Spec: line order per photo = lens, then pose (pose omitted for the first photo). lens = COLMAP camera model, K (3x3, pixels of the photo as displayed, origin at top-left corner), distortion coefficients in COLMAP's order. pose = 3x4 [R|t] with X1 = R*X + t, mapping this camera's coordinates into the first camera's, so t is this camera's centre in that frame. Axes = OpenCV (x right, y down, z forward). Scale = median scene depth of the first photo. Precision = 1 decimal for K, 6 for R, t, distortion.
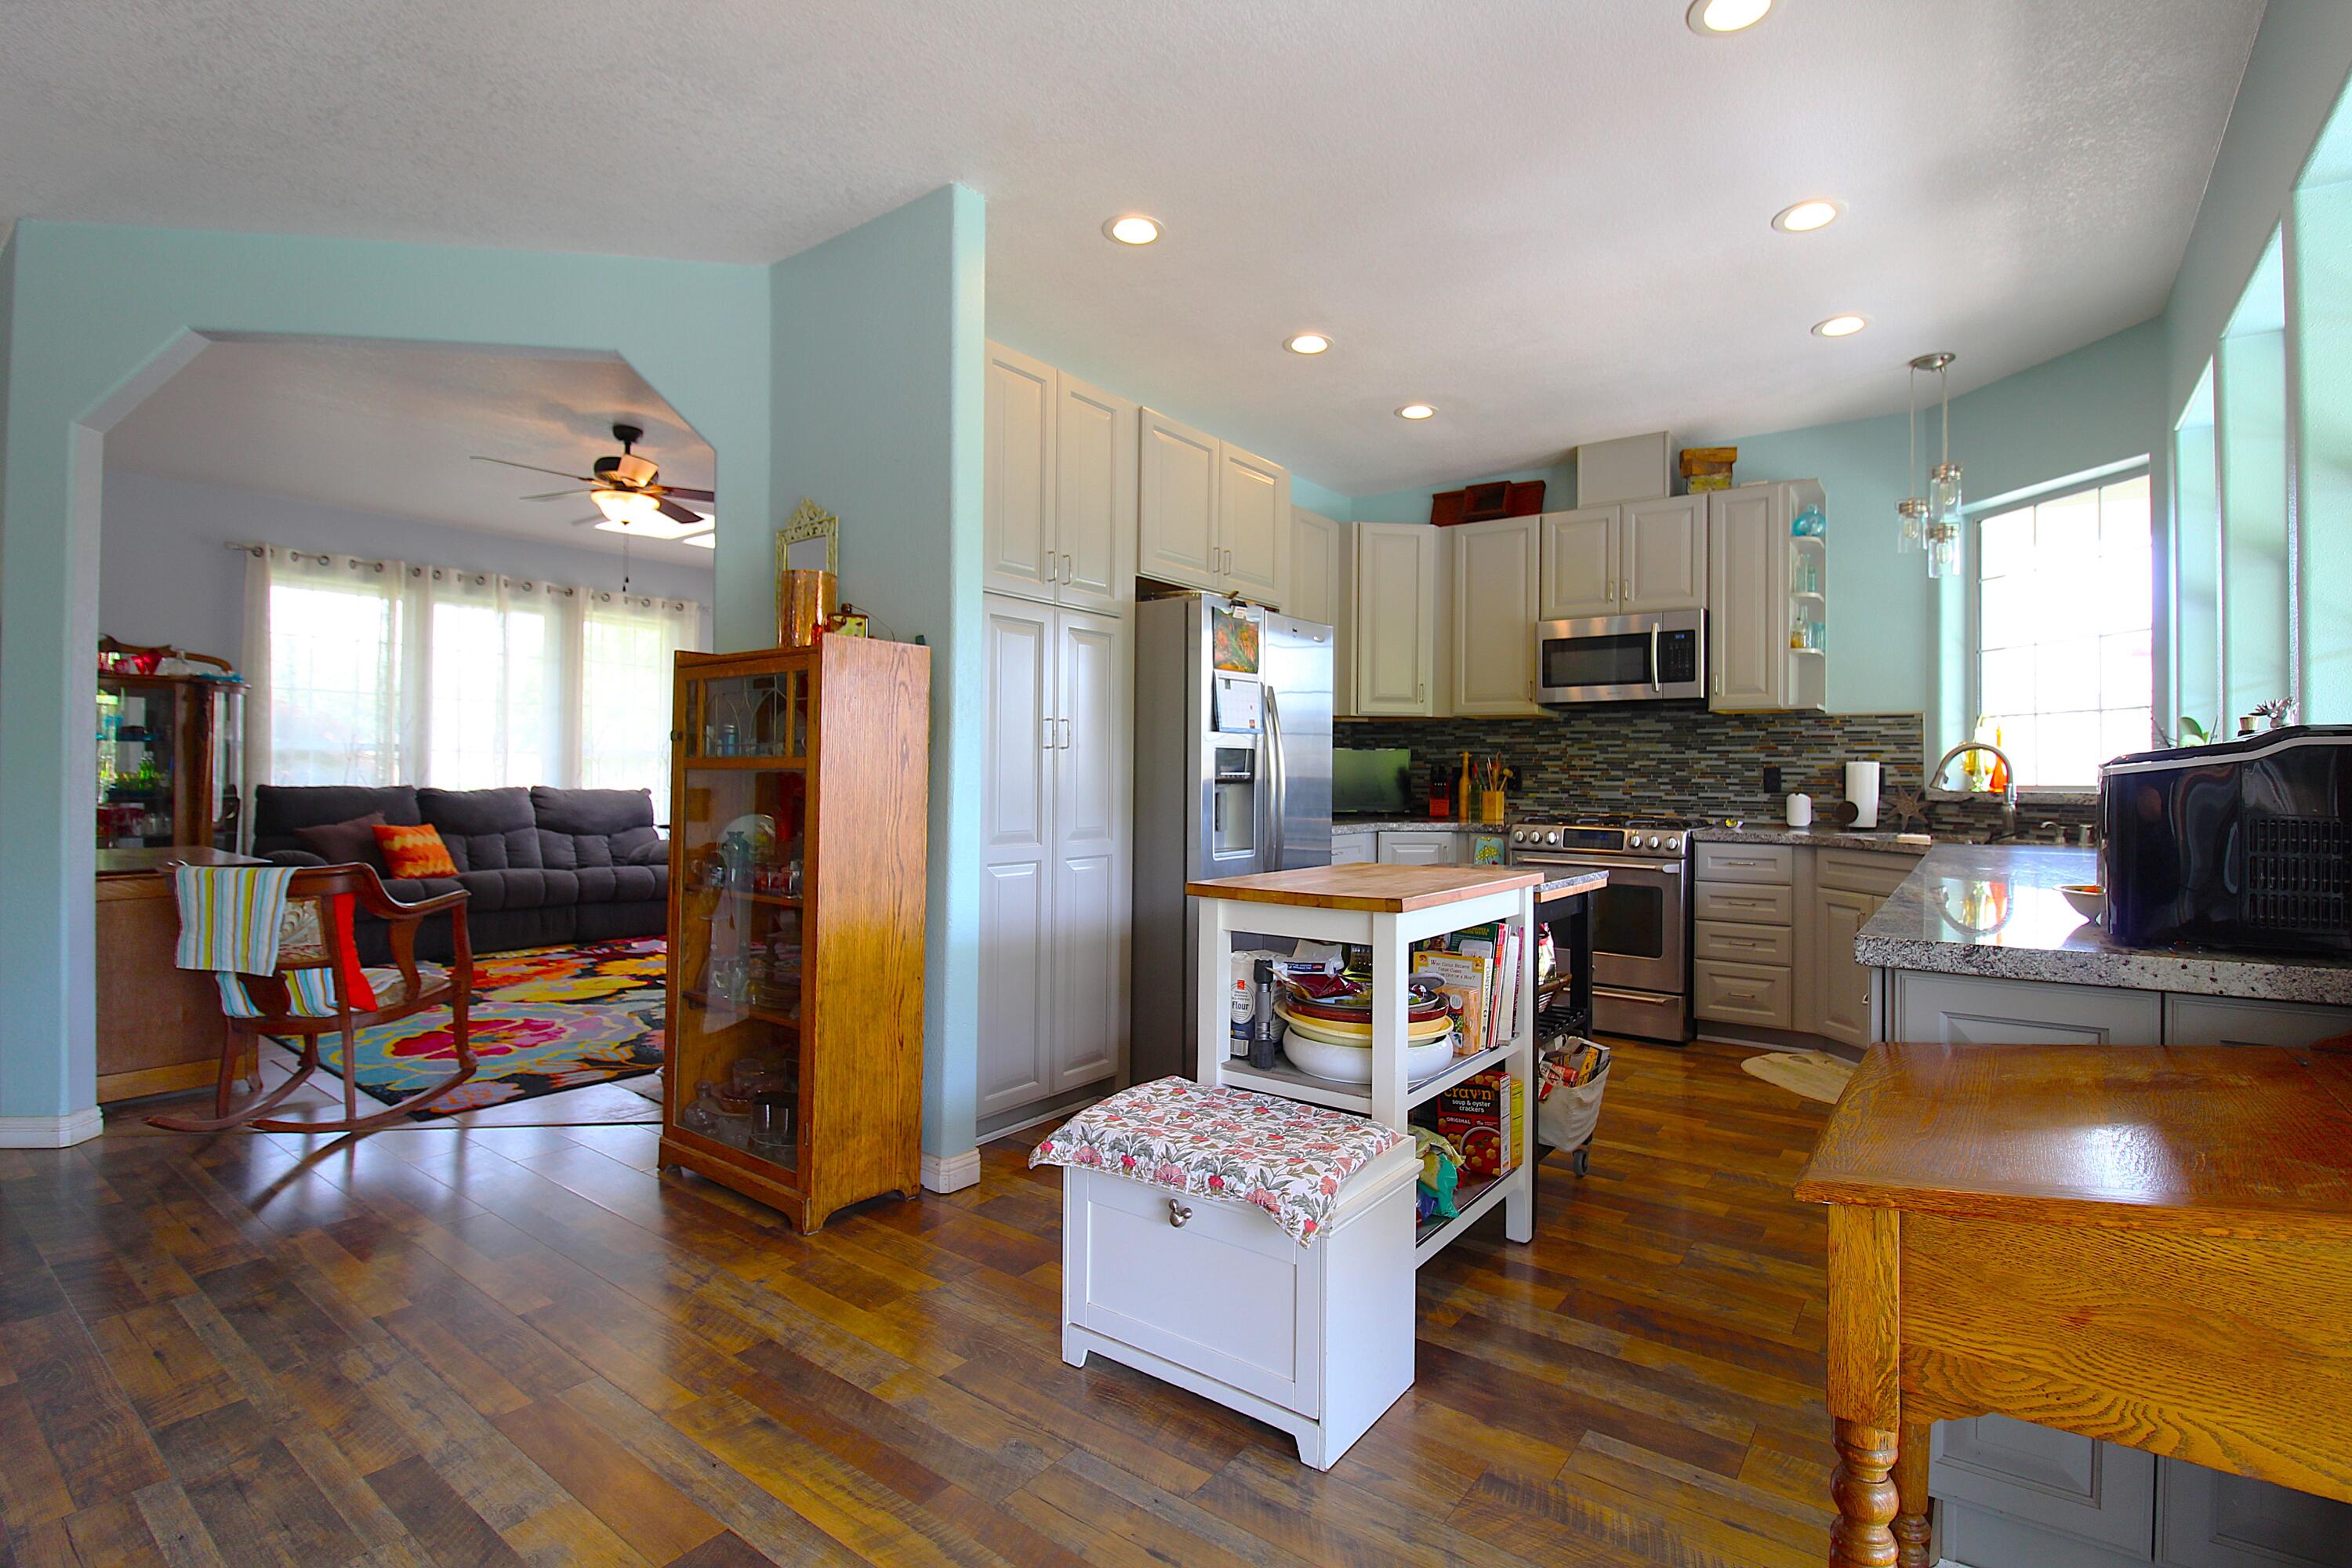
lens RADIAL K [[1091.6, 0, 1194.3], [0, 1091.6, 763.8], [0, 0, 1]] dist [0.000499, -0.012491]
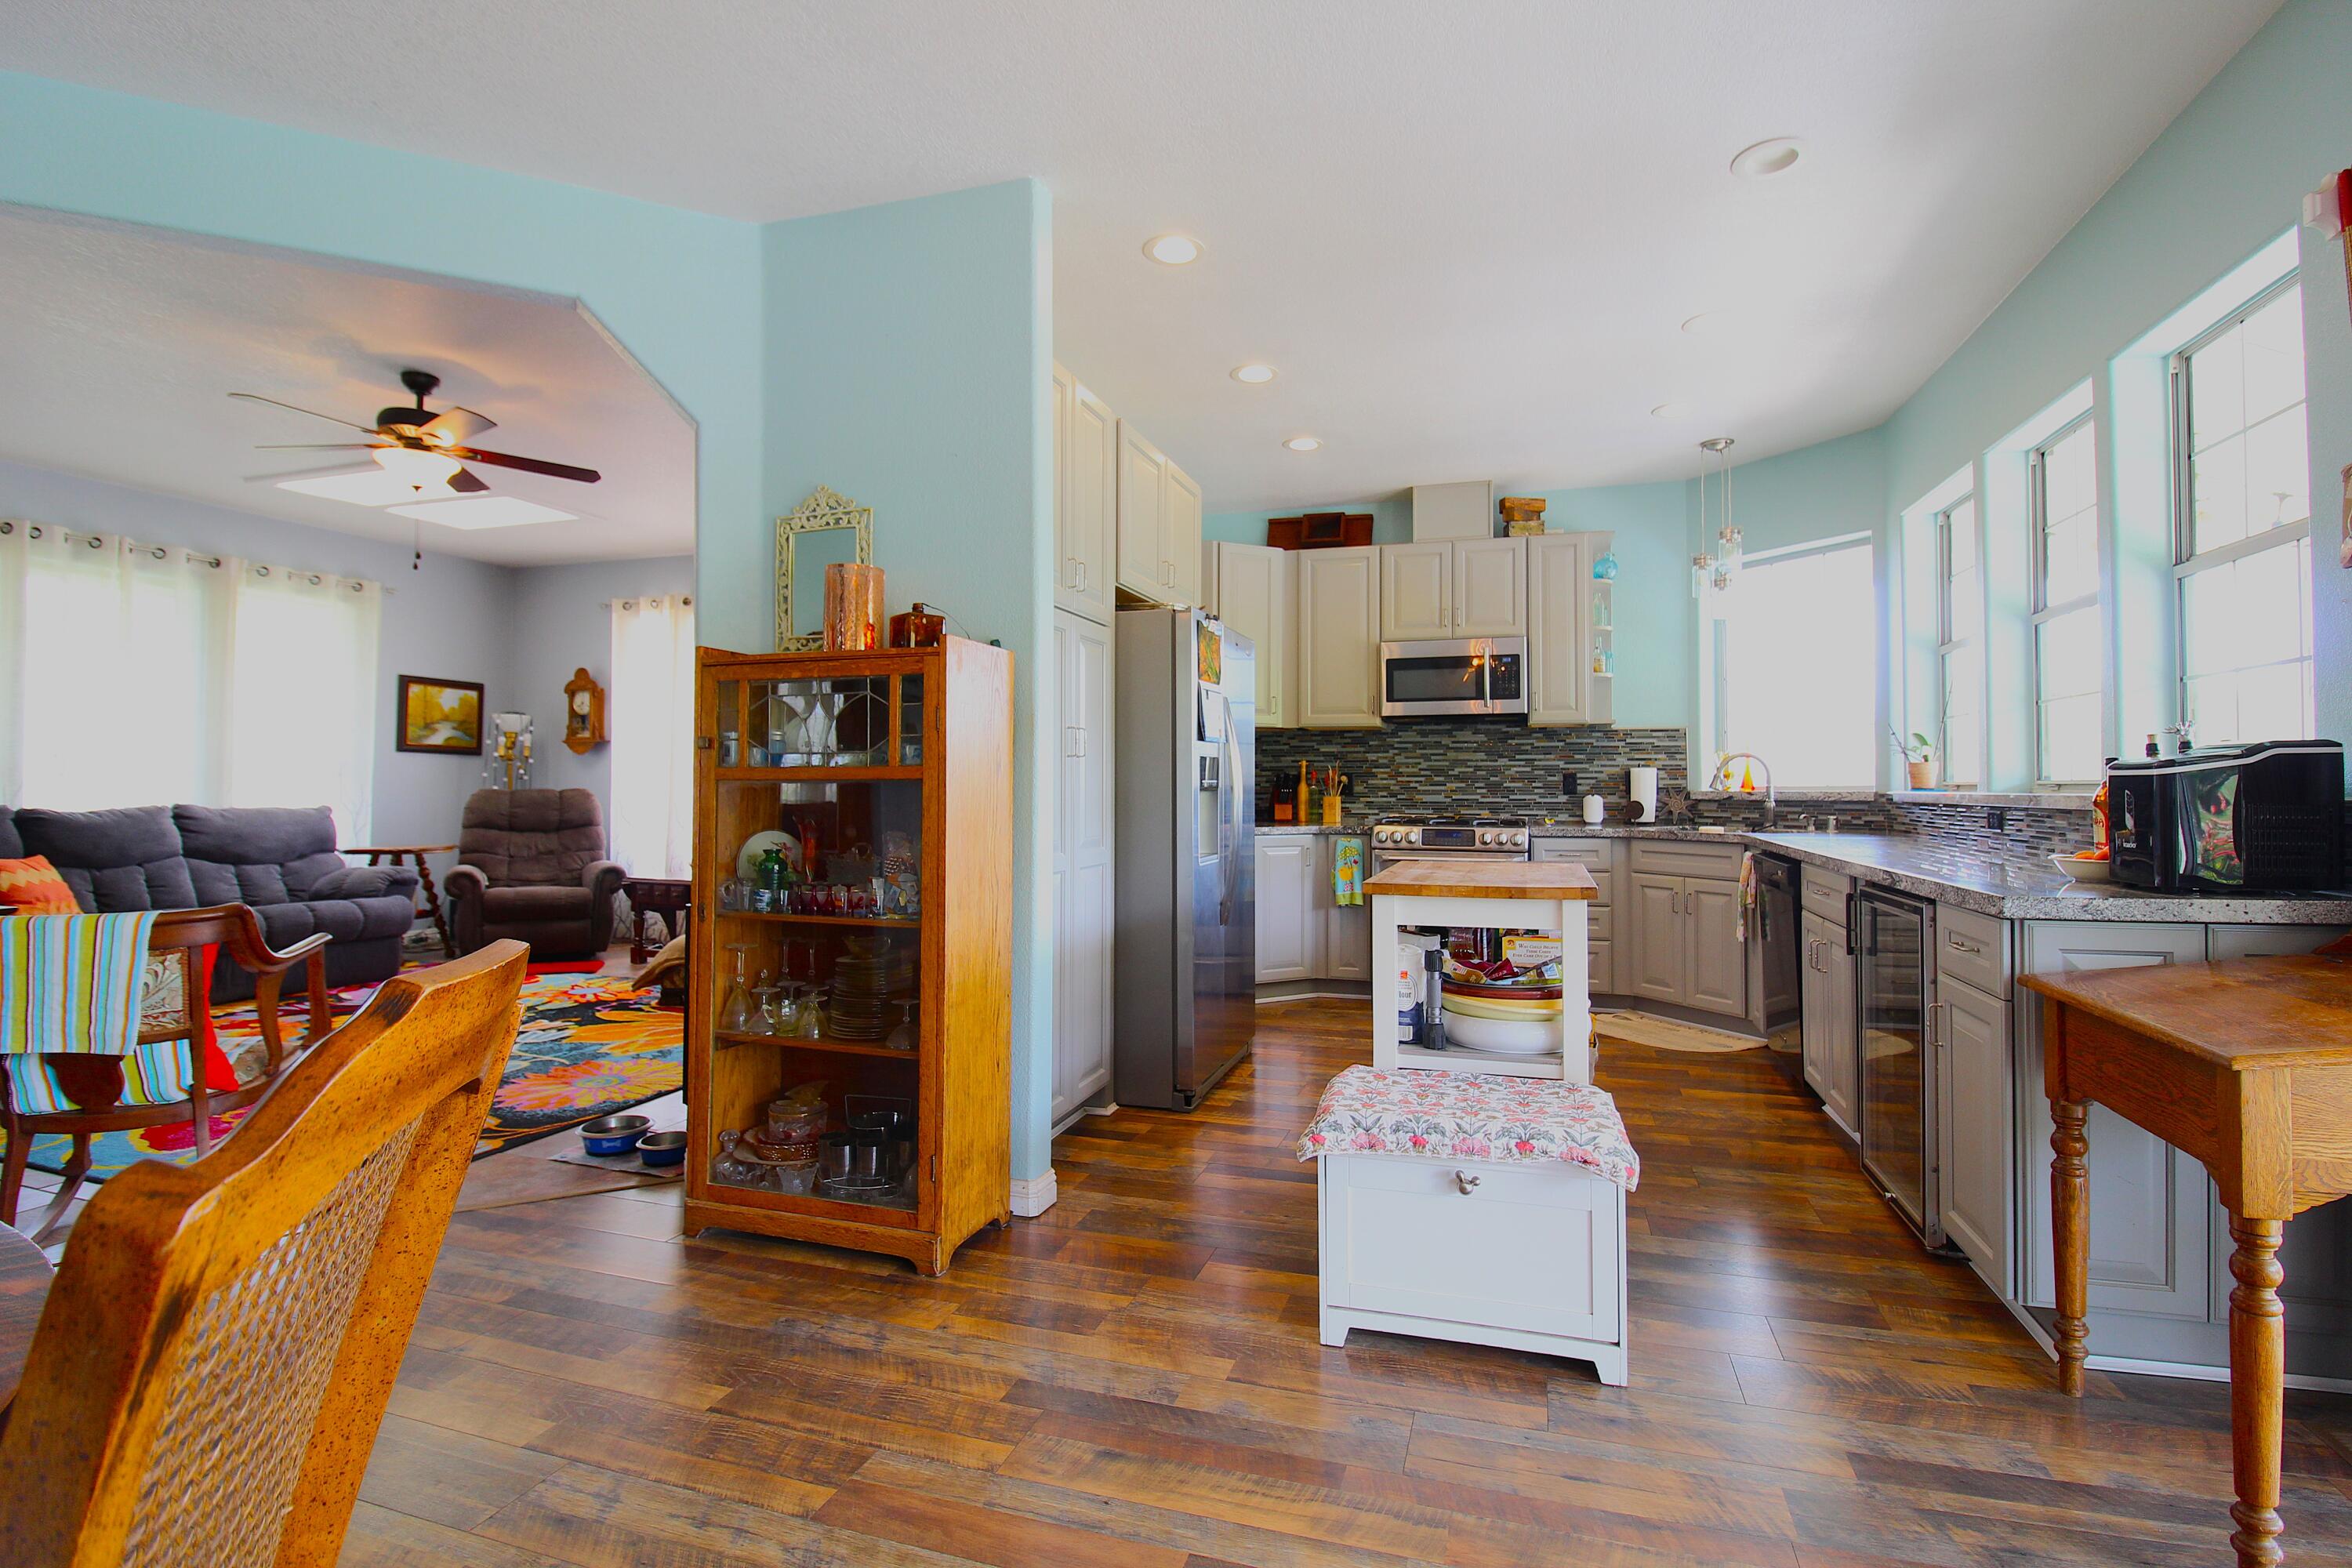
lens RADIAL K [[1091.6, 0, 1194.3], [0, 1091.6, 763.8], [0, 0, 1]] dist [0.000499, -0.012491]
pose [[0.944734, -0.002571, 0.327827, -0.253000], [0.005306, 0.999958, -0.007448, -0.000030], [-0.327794, 0.008776, 0.944708, 0.021999]]
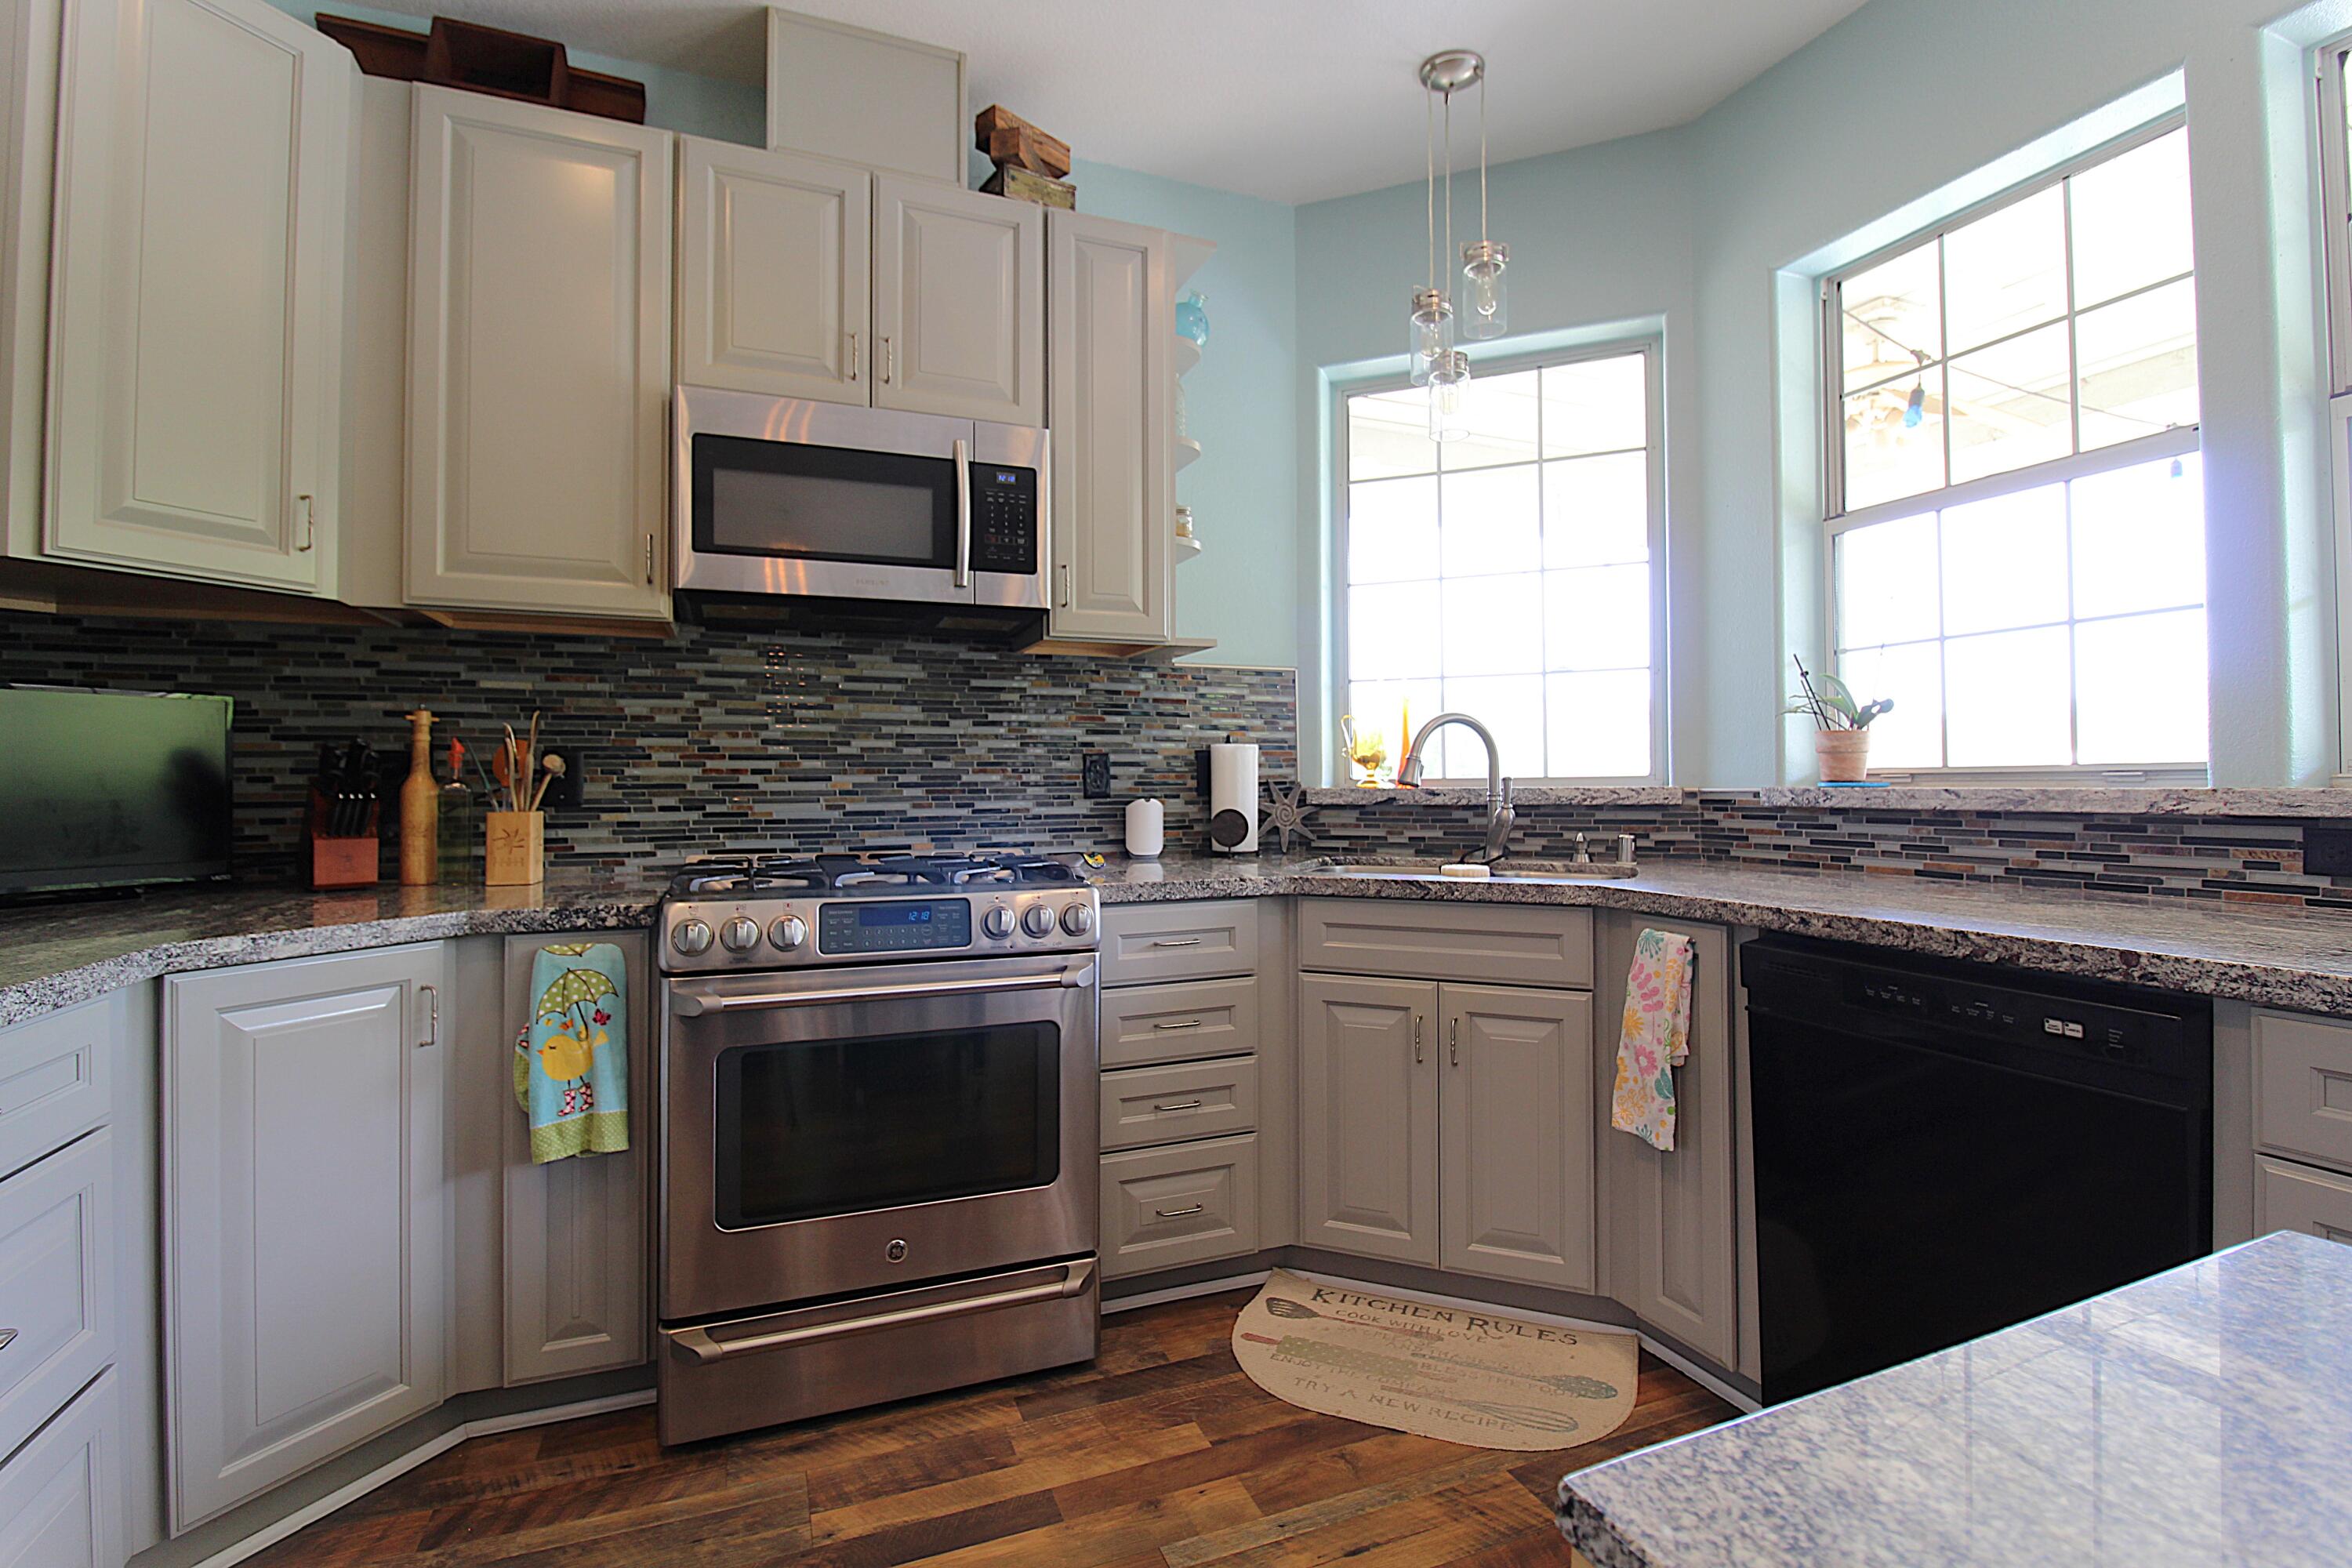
lens RADIAL K [[1089.1, 0, 1192.7], [0, 1089.1, 768.2], [0, 0, 1]] dist [-0.001195, -0.012810]
pose [[0.522218, -0.000525, 0.852812, 0.081727], [0.000976, 1.000000, 0.000019, 0.011698], [-0.852811, 0.000822, 0.522218, 0.704465]]
